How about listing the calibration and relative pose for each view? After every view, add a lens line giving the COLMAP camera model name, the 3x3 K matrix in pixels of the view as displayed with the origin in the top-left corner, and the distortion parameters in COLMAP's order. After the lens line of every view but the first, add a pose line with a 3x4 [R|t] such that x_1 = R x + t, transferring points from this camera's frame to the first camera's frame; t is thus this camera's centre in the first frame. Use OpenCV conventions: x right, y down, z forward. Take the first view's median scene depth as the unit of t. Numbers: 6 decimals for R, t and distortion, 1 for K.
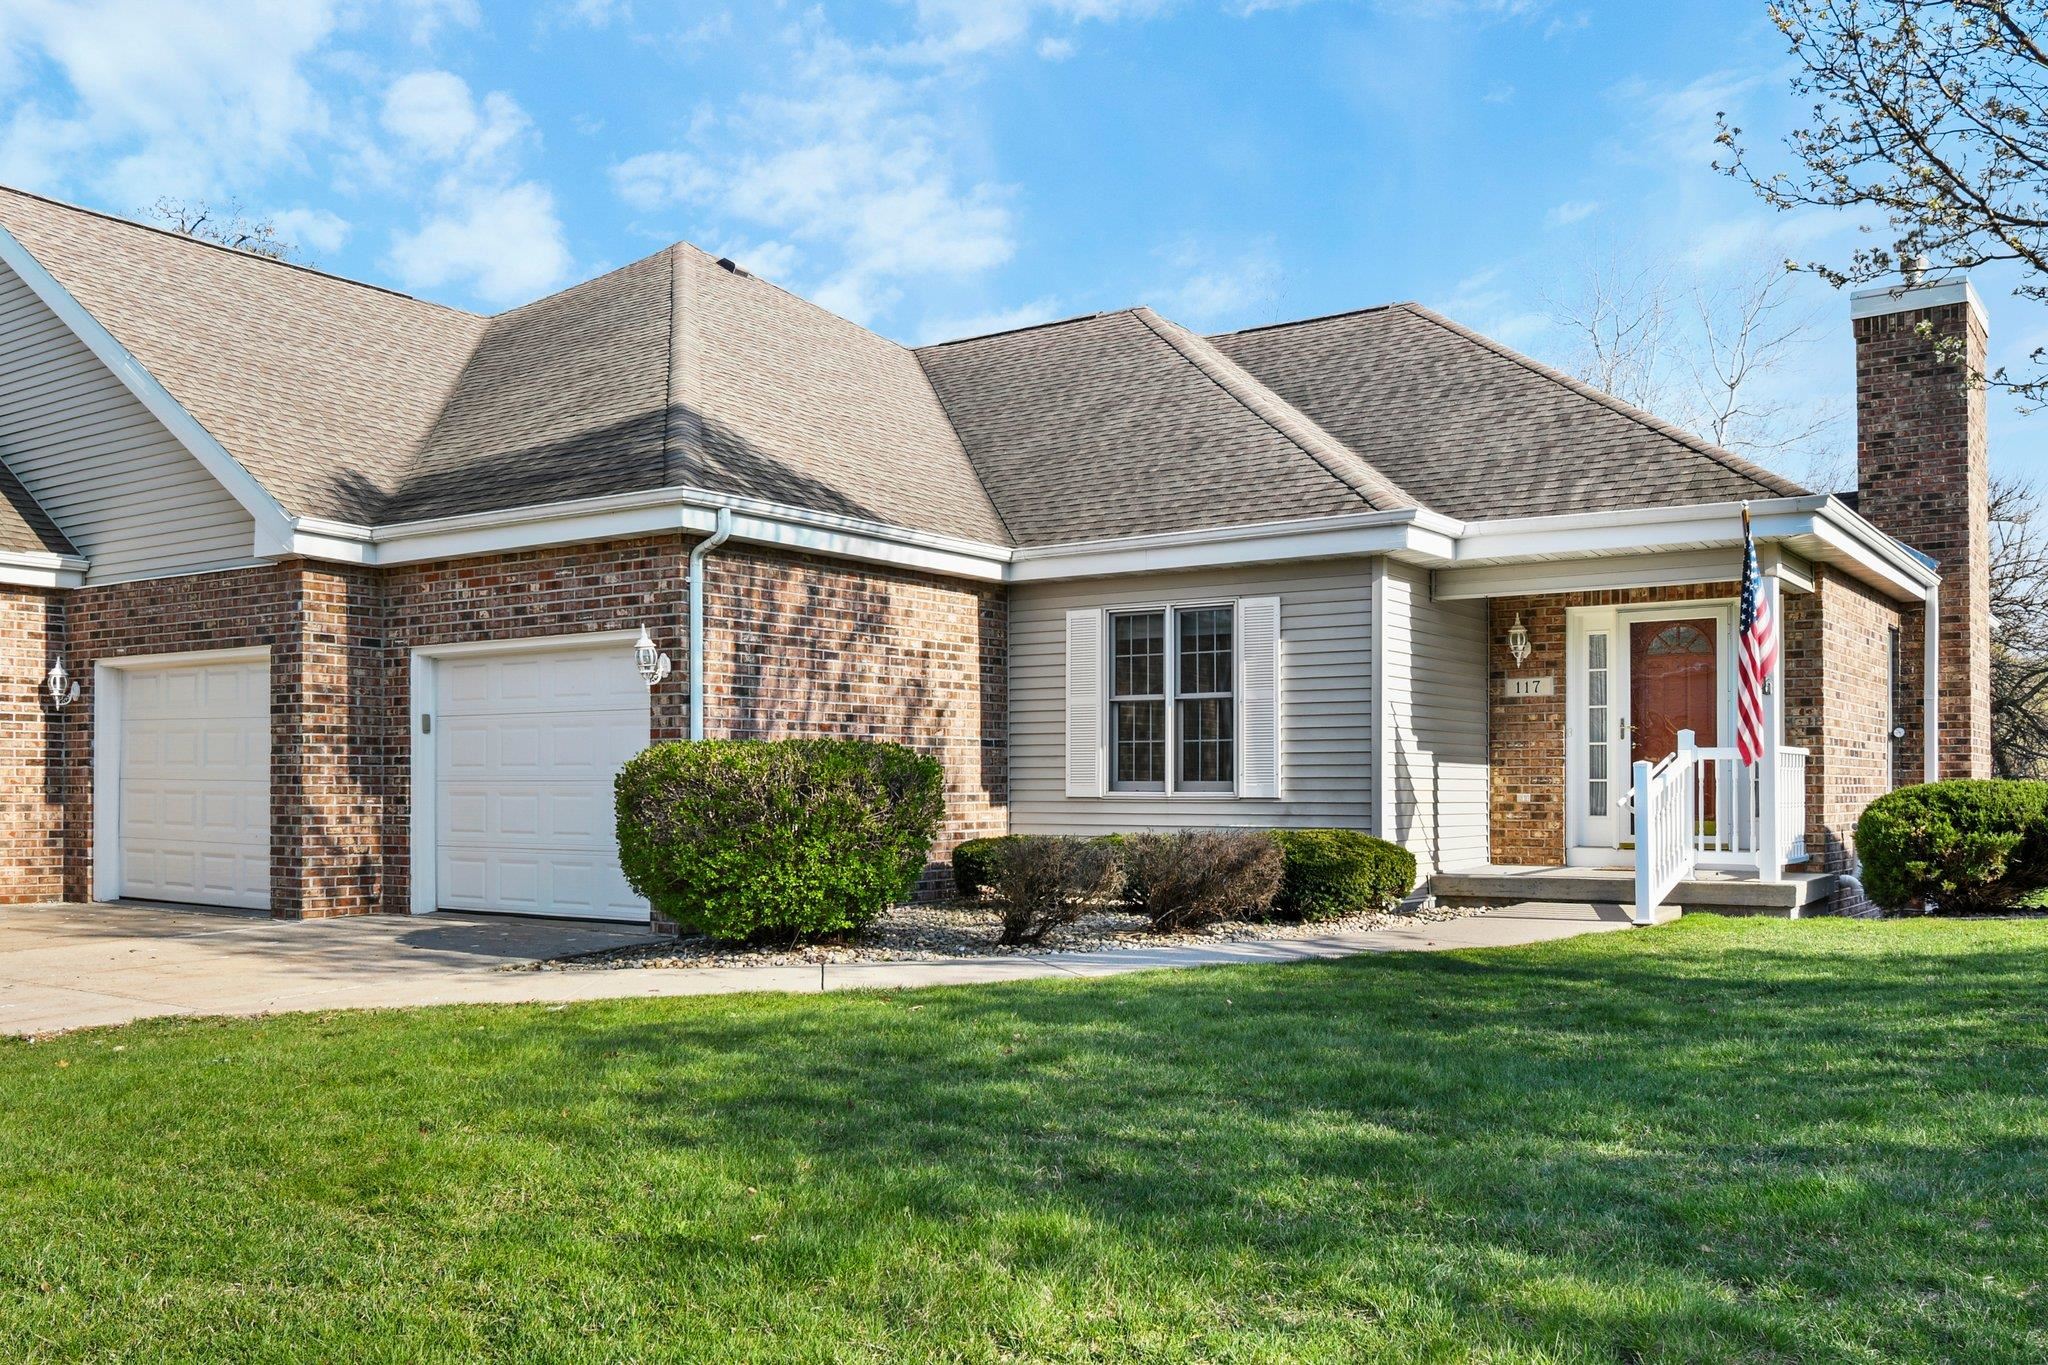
lens RADIAL K [[1902.4, 0, 1024.0], [0, 1902.4, 682.5], [0, 0, 1]] dist [-0.002982, -0.013634]
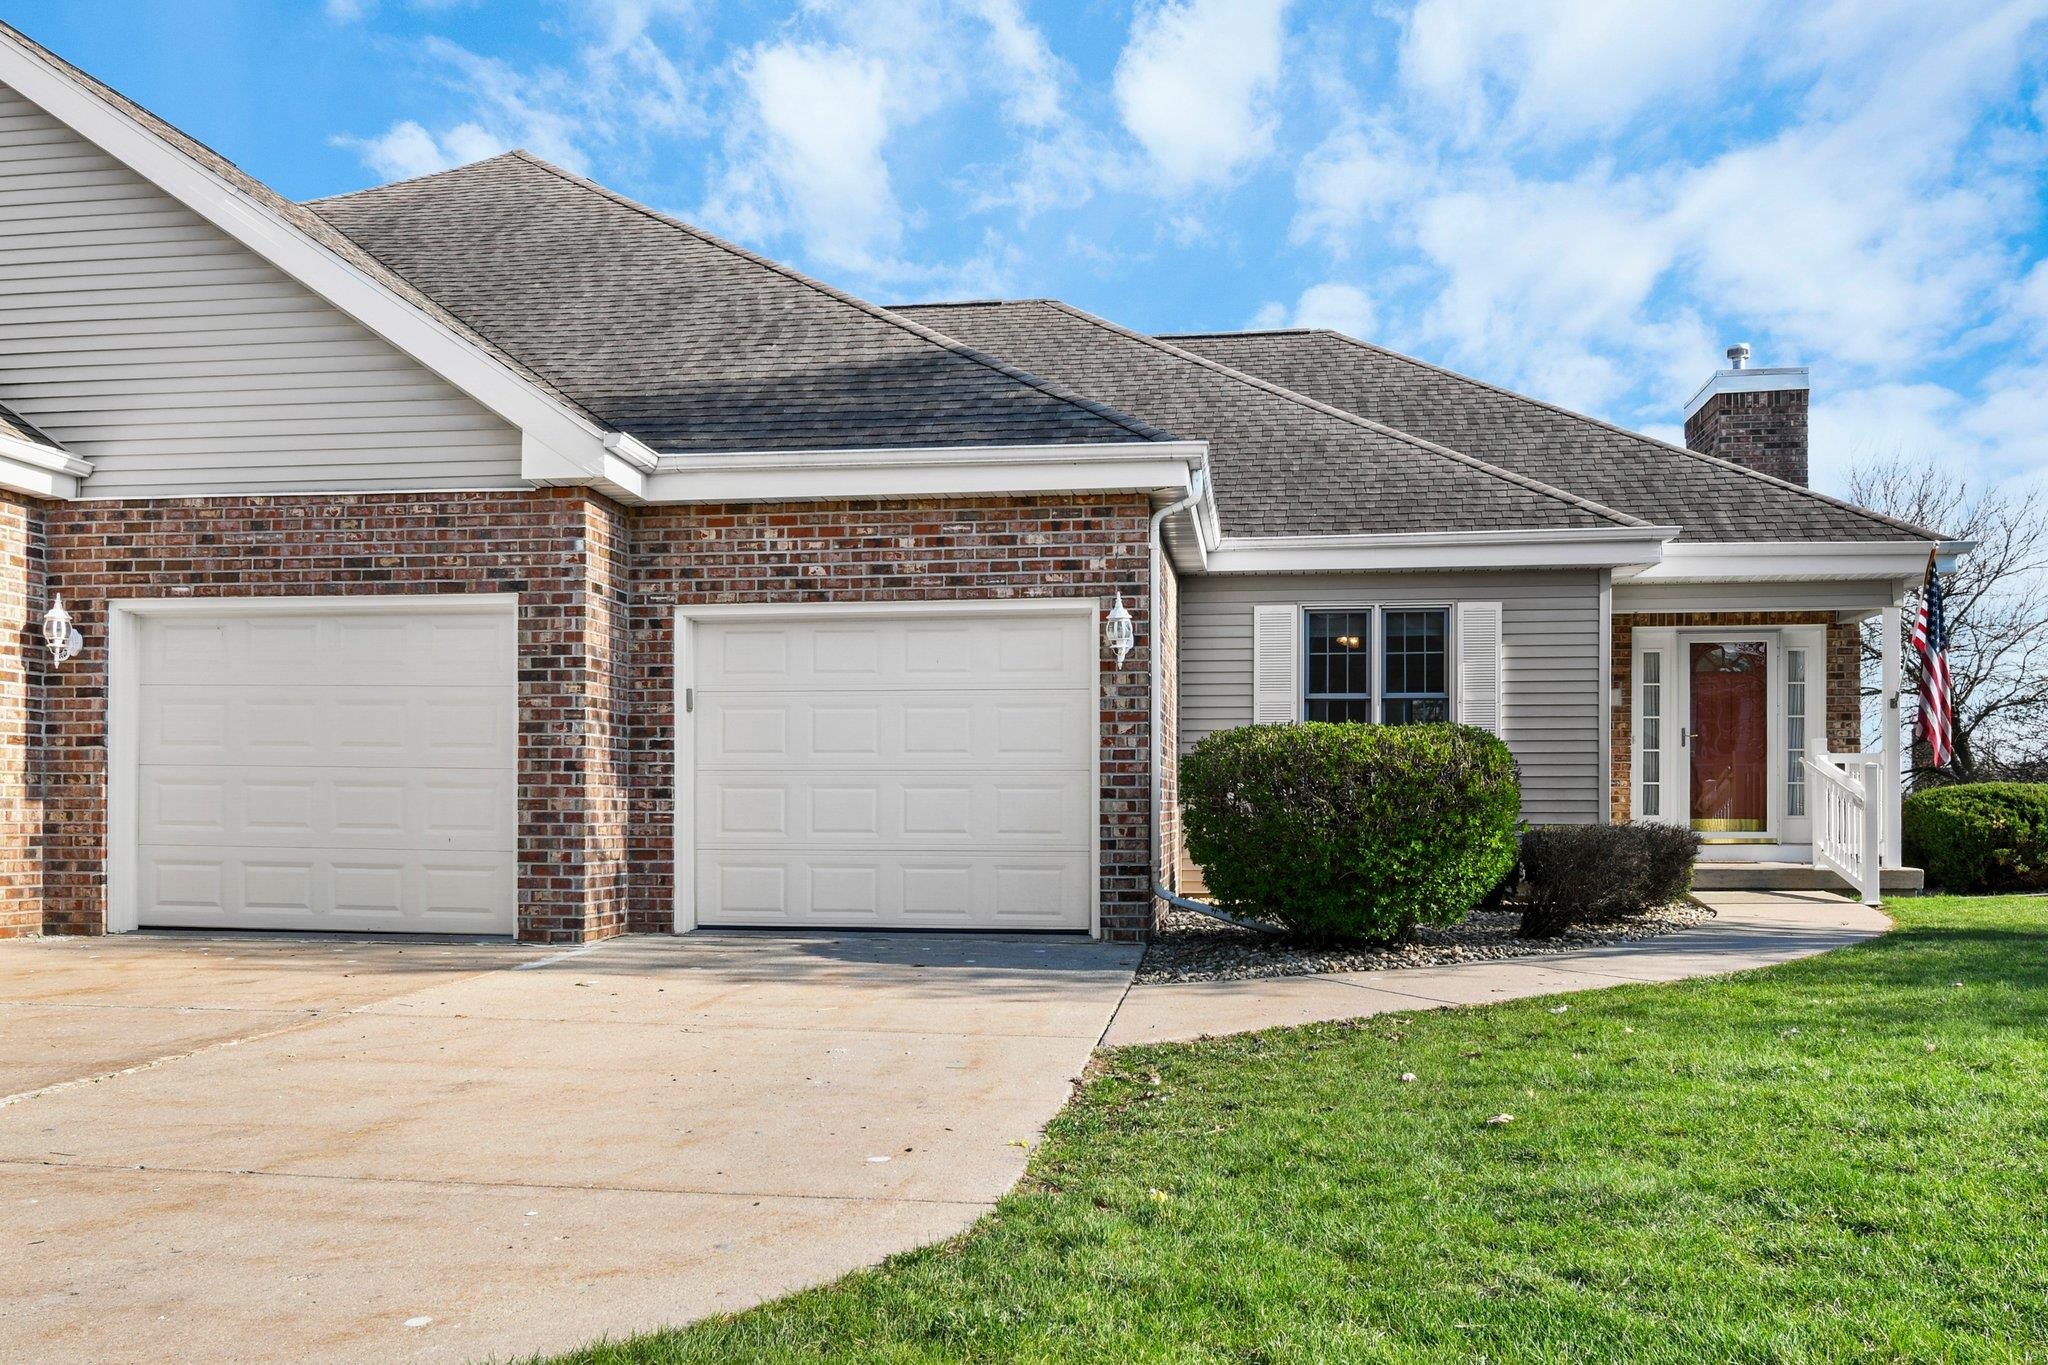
lens RADIAL K [[1902.4, 0, 1024.0], [0, 1902.4, 682.5], [0, 0, 1]] dist [-0.002982, -0.013634]
pose [[0.875029, 0.034654, 0.482828, -0.584607], [-0.028002, 0.999388, -0.020980, 0.027316], [-0.483259, 0.004838, 0.875464, 0.215110]]
